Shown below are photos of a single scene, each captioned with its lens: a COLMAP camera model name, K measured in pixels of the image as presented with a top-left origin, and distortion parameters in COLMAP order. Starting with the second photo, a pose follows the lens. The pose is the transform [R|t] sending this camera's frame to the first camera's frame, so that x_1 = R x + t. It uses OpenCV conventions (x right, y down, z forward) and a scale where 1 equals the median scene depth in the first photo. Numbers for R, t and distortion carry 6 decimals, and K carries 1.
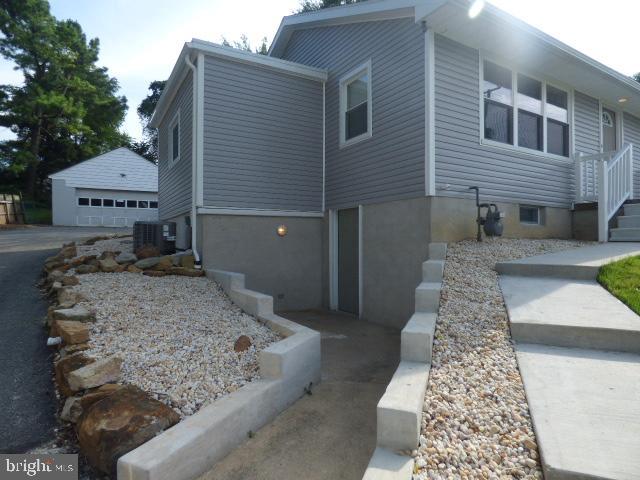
lens RADIAL K [[380.8, 0, 320.0], [0, 380.8, 240.0], [0, 0, 1]] dist [-0.007687, -0.002029]
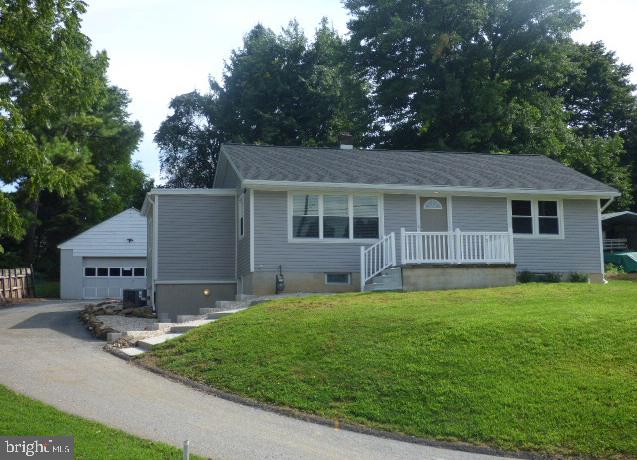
lens RADIAL K [[887.4, 0, 318.5], [0, 887.4, 230.0], [0, 0, 1]] dist [0.001982, 0.030536]
pose [[0.957446, -0.048922, -0.284435, 0.500440], [0.016099, 0.993047, -0.116610, 0.055083], [0.288163, 0.107068, 0.951577, -0.859111]]
